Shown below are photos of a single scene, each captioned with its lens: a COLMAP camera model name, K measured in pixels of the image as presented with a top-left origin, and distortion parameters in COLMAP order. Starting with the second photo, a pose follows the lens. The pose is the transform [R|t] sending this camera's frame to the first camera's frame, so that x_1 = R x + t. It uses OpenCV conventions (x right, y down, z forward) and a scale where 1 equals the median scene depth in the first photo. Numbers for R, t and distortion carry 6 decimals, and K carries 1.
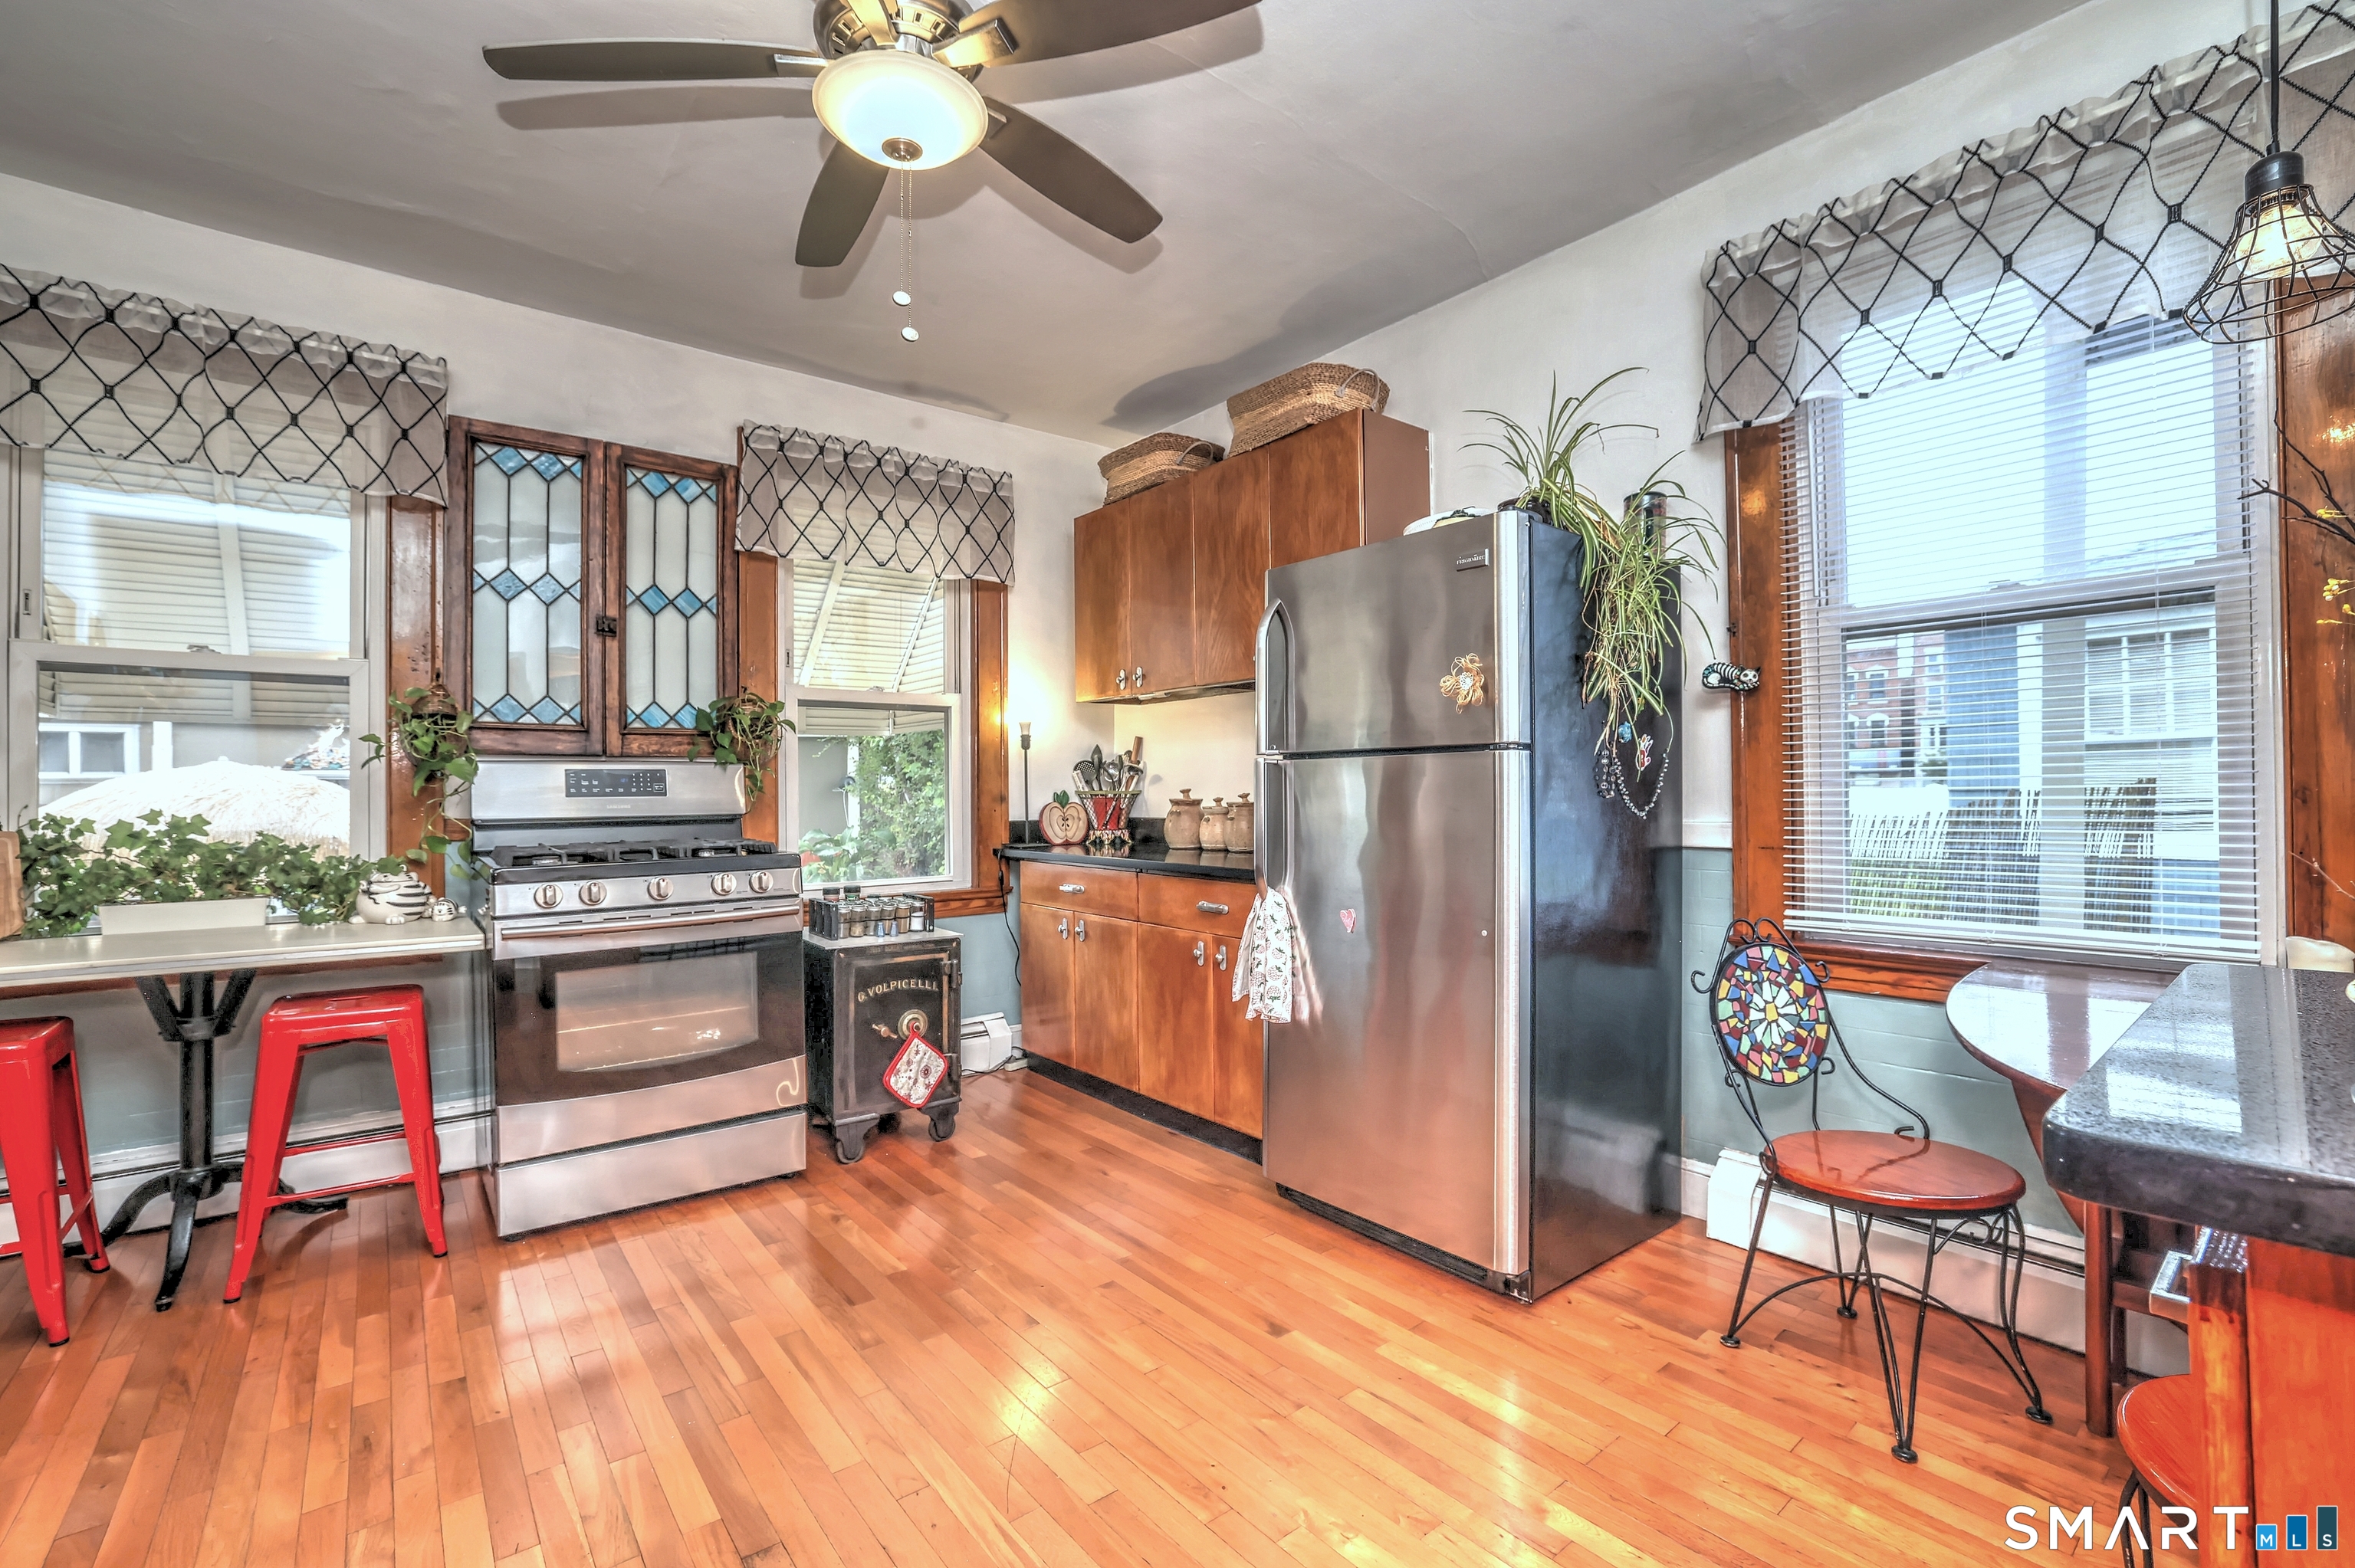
lens RADIAL K [[1026.1, 0, 1167.5], [0, 1026.1, 786.9], [0, 0, 1]] dist [-0.047259, 0.015000]
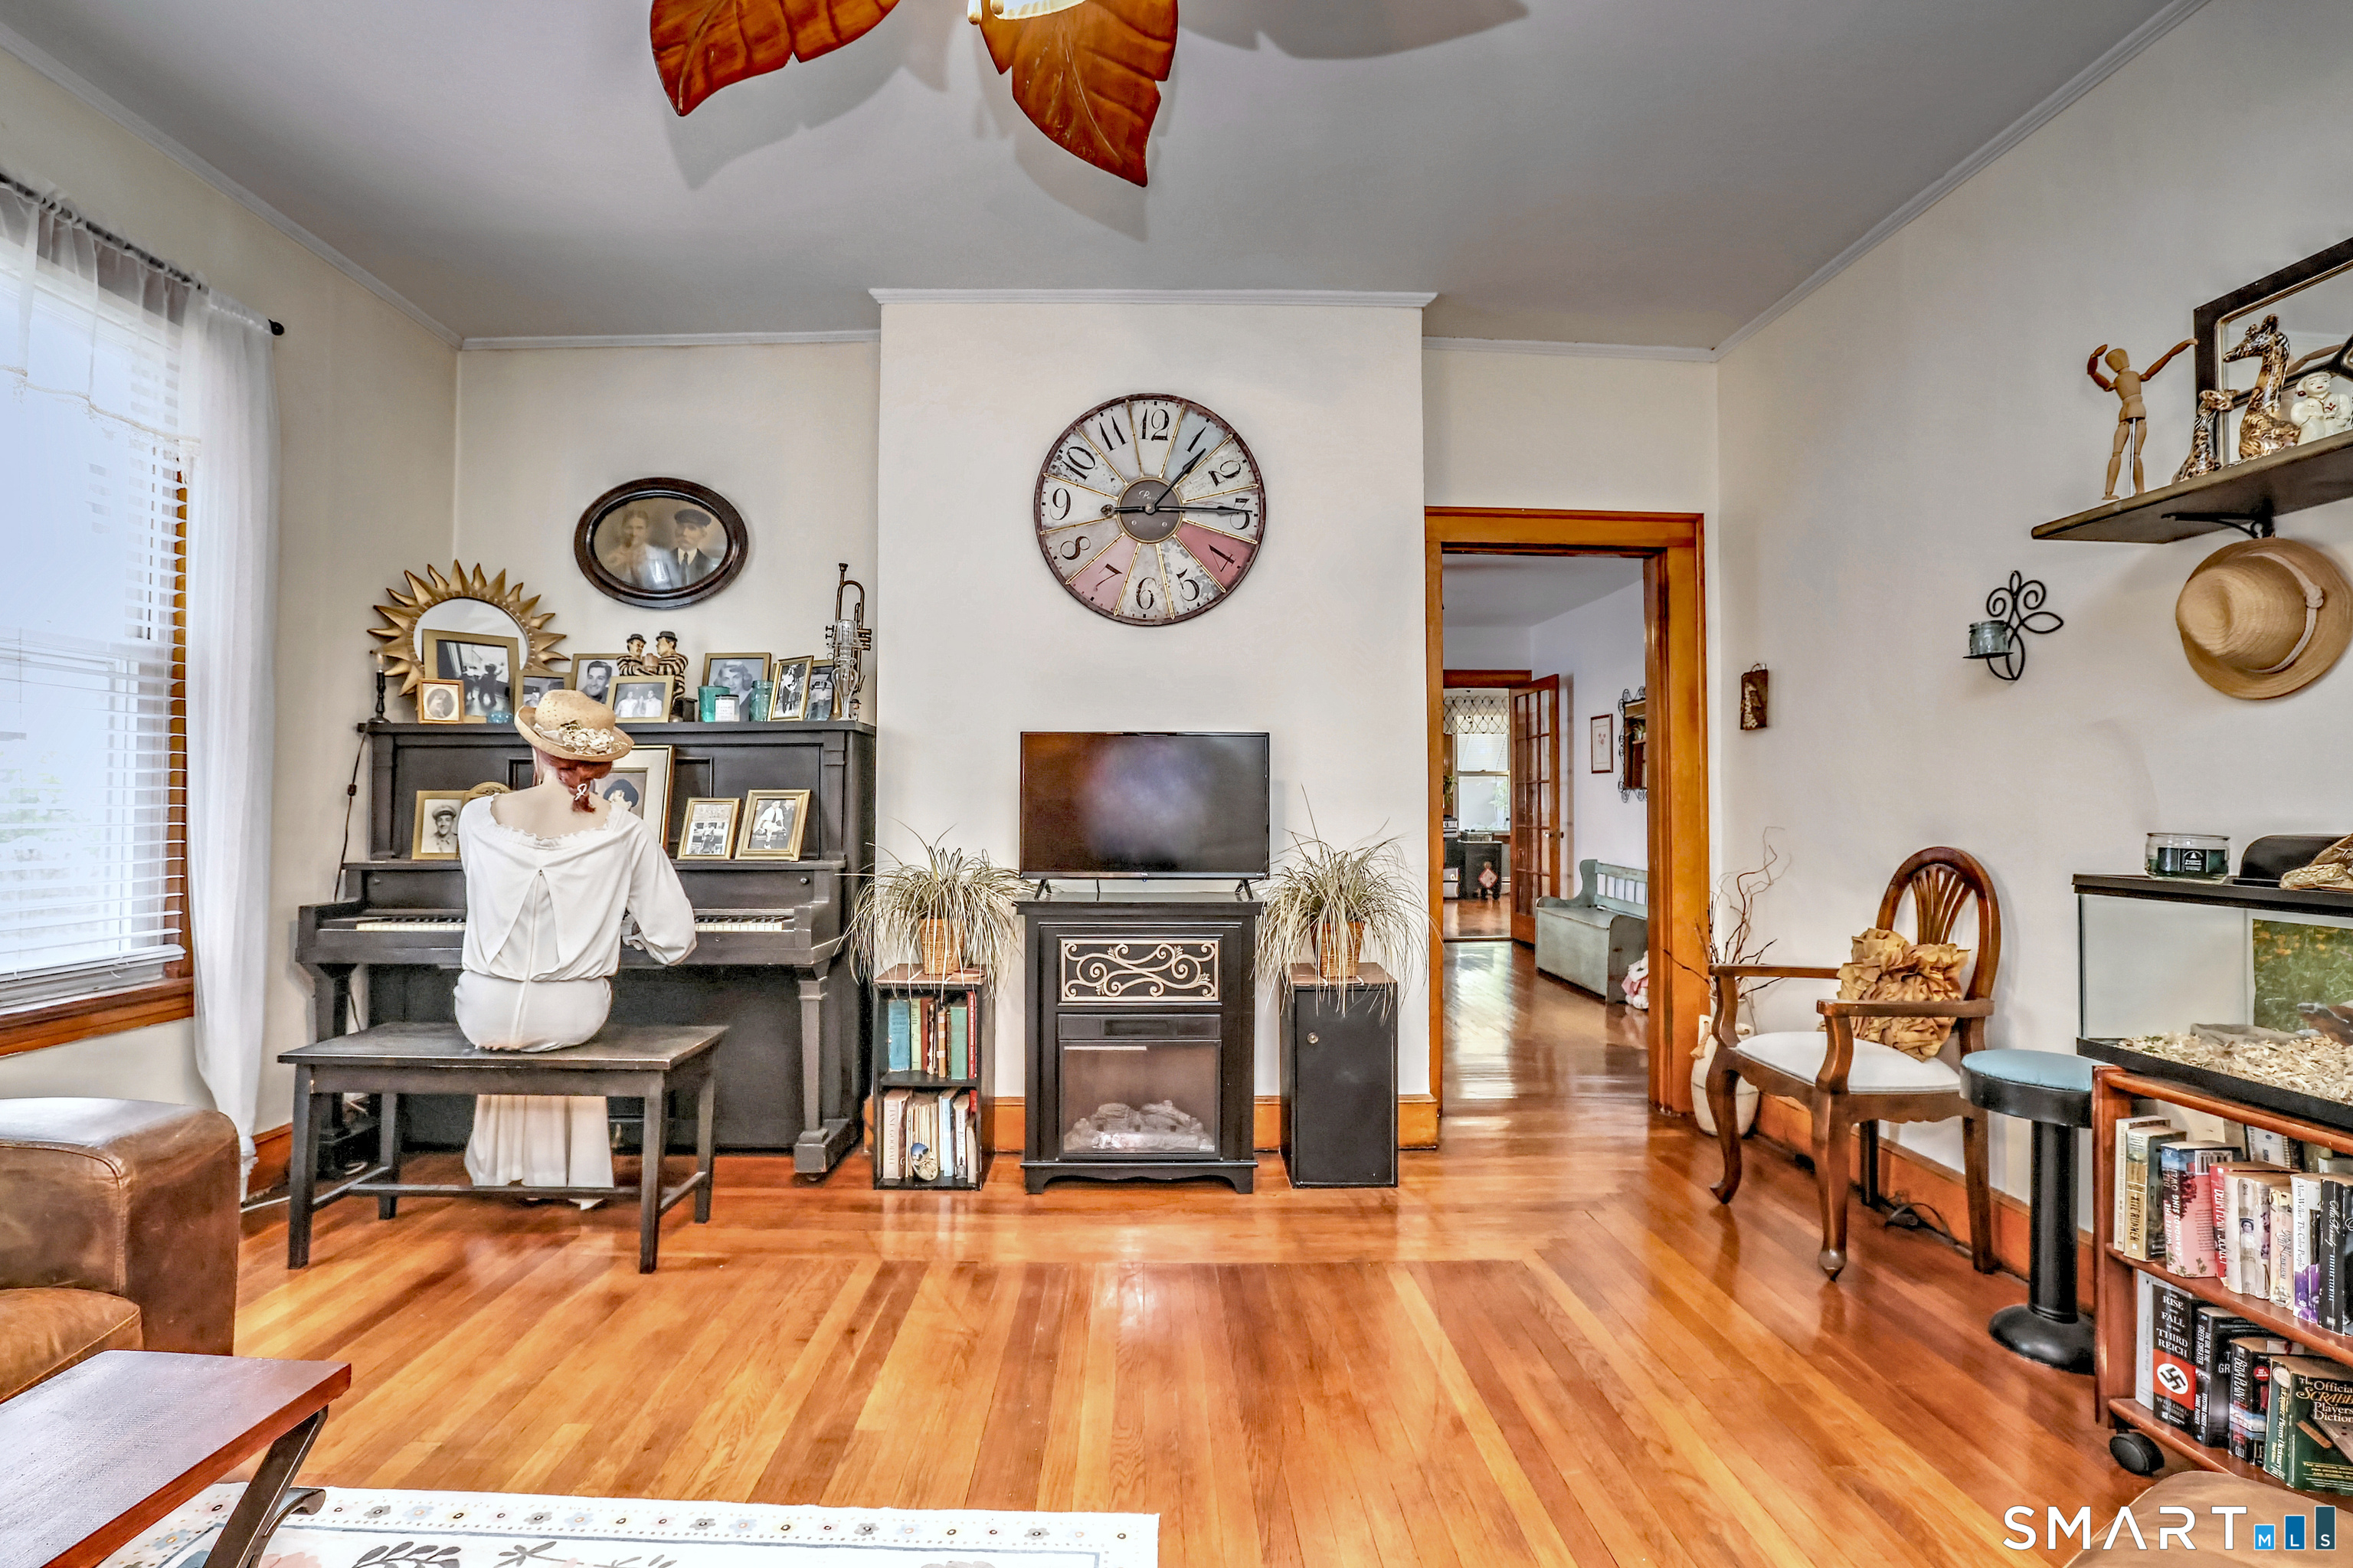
lens RADIAL K [[1025.4, 0, 1170.7], [0, 1025.4, 785.8], [0, 0, 1]] dist [-0.047259, 0.015000]
pose [[0.797142, -0.006415, -0.603758, 1.042357], [-0.001624, 0.999917, -0.012769, -0.005046], [0.603790, 0.011159, 0.797066, -2.575510]]
